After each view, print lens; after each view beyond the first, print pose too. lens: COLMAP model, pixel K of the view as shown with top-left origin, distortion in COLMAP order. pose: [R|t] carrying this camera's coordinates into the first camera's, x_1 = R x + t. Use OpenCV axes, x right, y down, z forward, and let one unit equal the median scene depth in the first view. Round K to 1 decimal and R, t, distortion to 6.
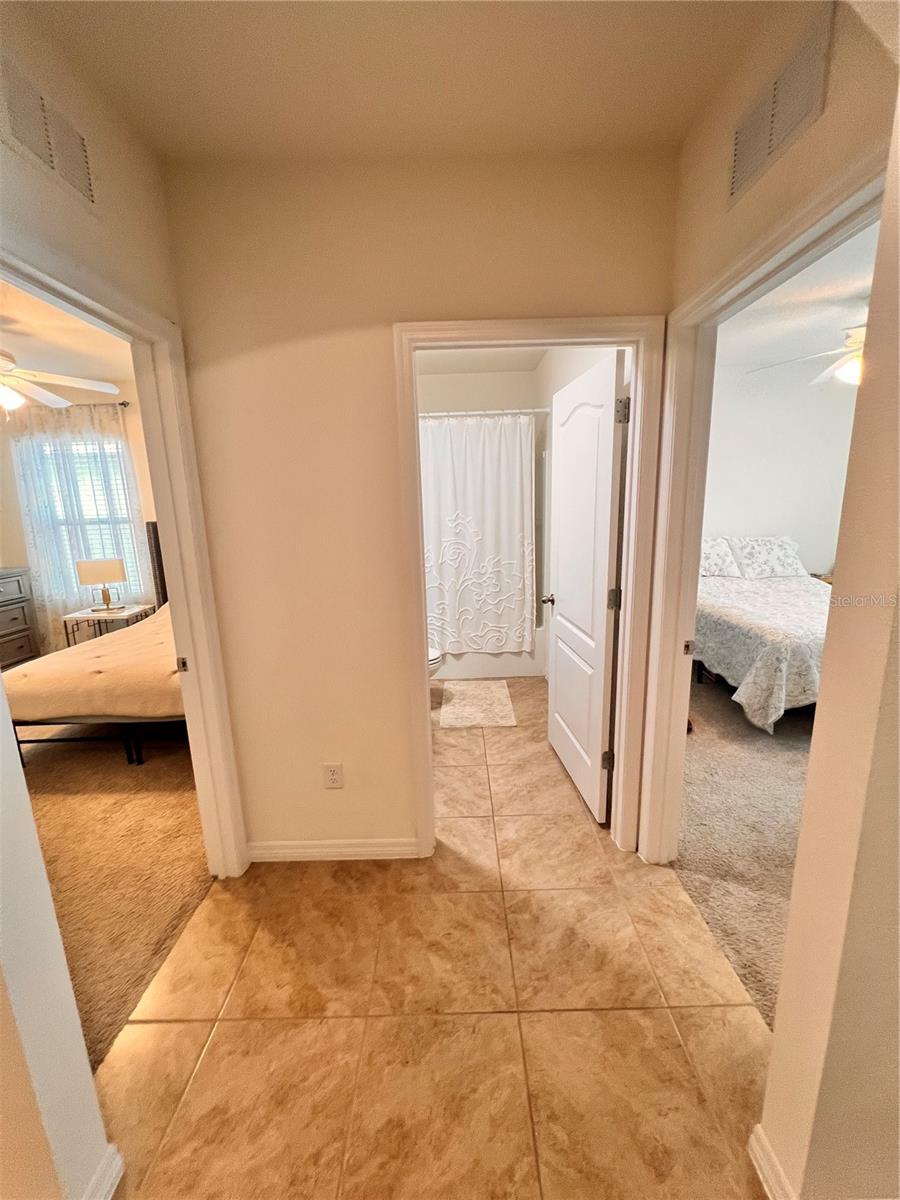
lens RADIAL K [[475.2, 0, 455.8], [0, 475.2, 597.5], [0, 0, 1]] dist [-0.001308, -0.000729]
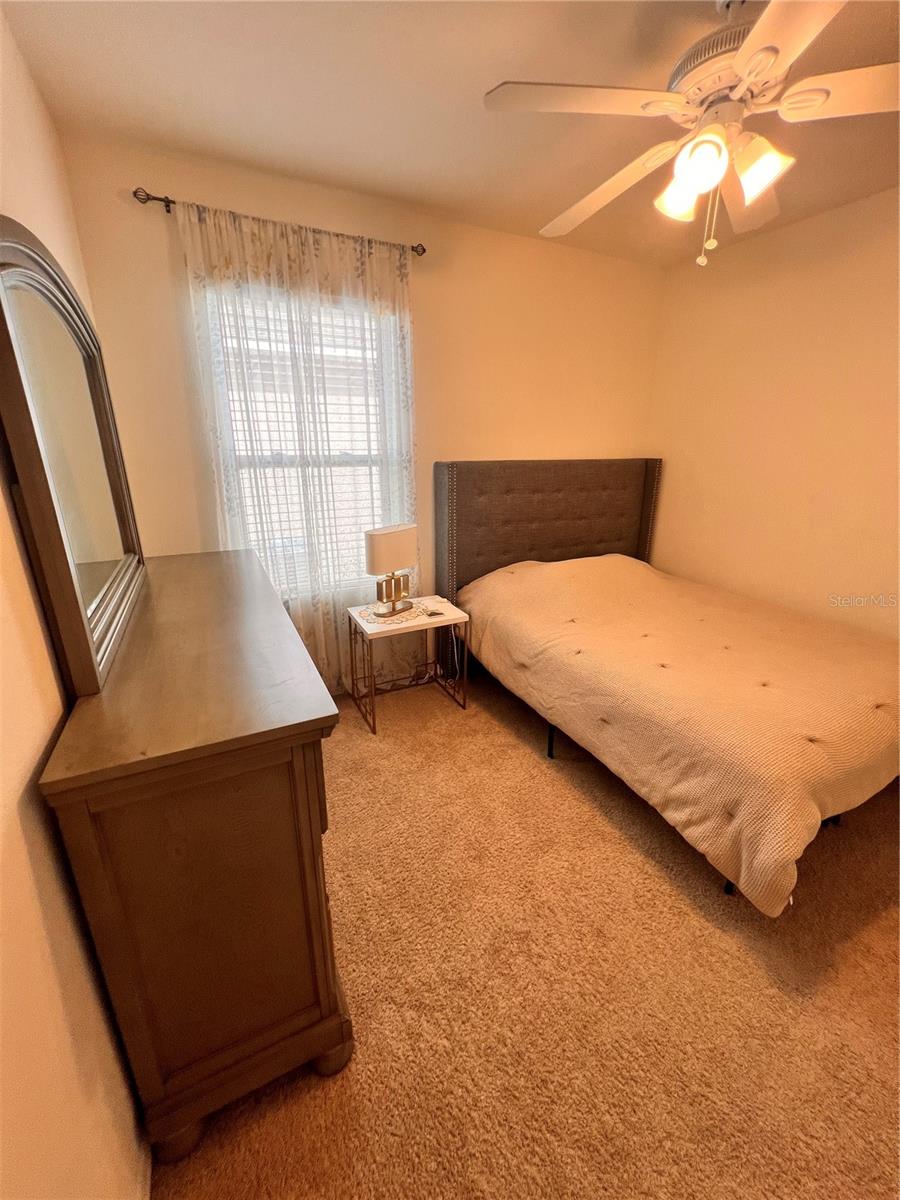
lens RADIAL K [[478.9, 0, 455.6], [0, 478.9, 597.2], [0, 0, 1]] dist [-0.000516, 0.000298]
pose [[0.898814, -0.108014, 0.424813, -0.923771], [0.060697, 0.990496, 0.123424, -0.062419], [-0.434107, -0.085151, 0.896828, 0.420269]]
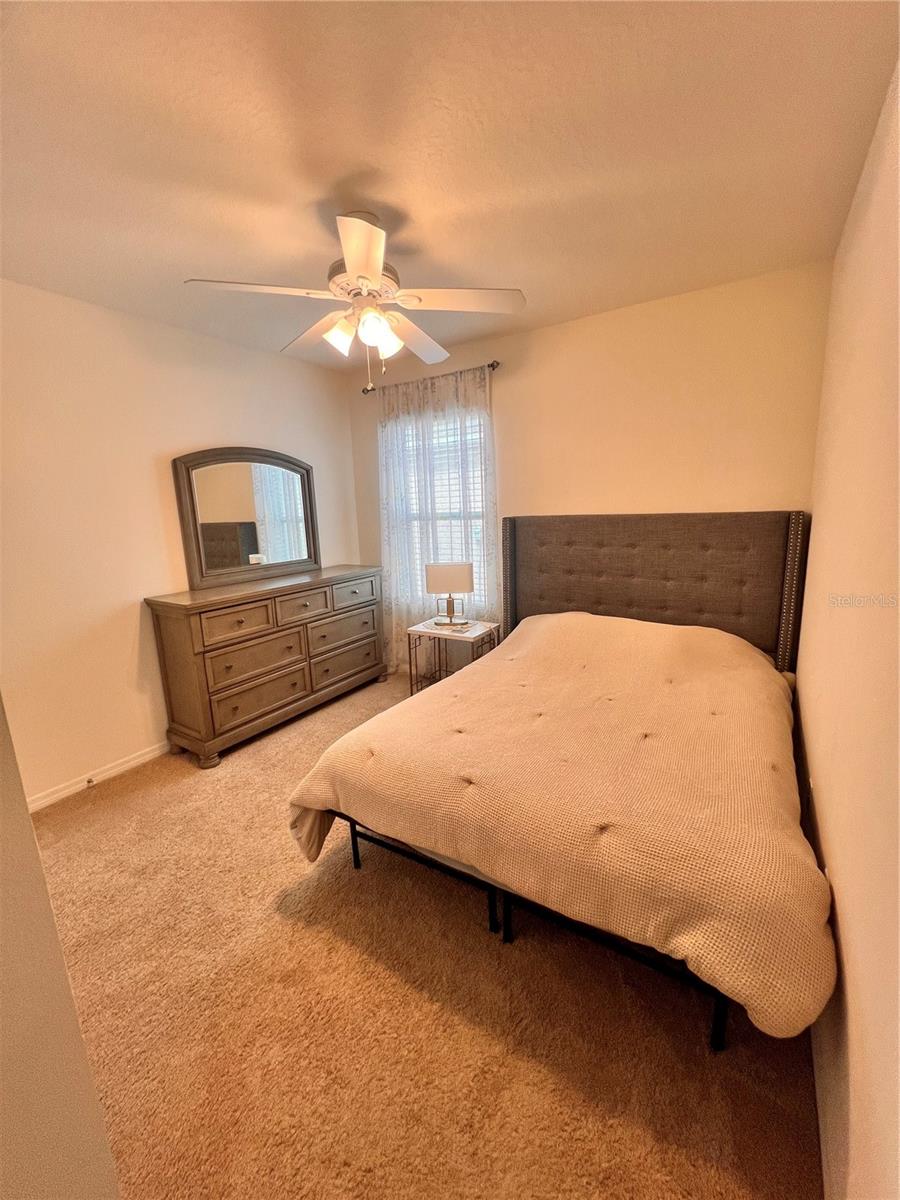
lens RADIAL K [[478.9, 0, 455.6], [0, 478.9, 597.2], [0, 0, 1]] dist [-0.000516, 0.000298]
pose [[0.842856, 0.097203, -0.529288, -0.292823], [-0.091784, 0.995106, 0.036589, -0.052034], [0.530254, 0.017741, 0.847653, 0.302425]]
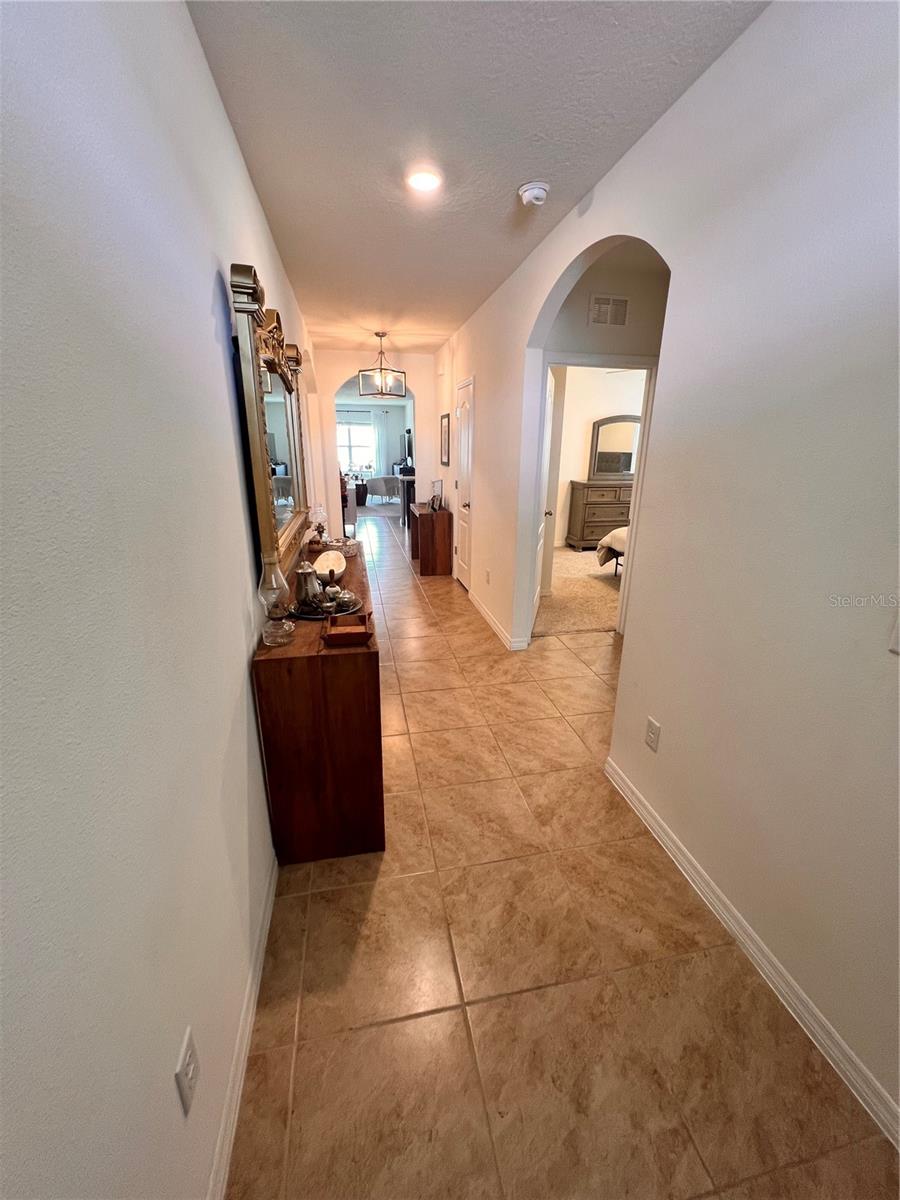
lens RADIAL K [[478.9, 0, 455.6], [0, 478.9, 597.2], [0, 0, 1]] dist [-0.000516, 0.000298]
pose [[0.197605, 0.325910, -0.924519, 0.551581], [-0.209294, 0.935396, 0.285010, 0.001454], [0.957678, 0.137177, 0.253050, -0.095842]]
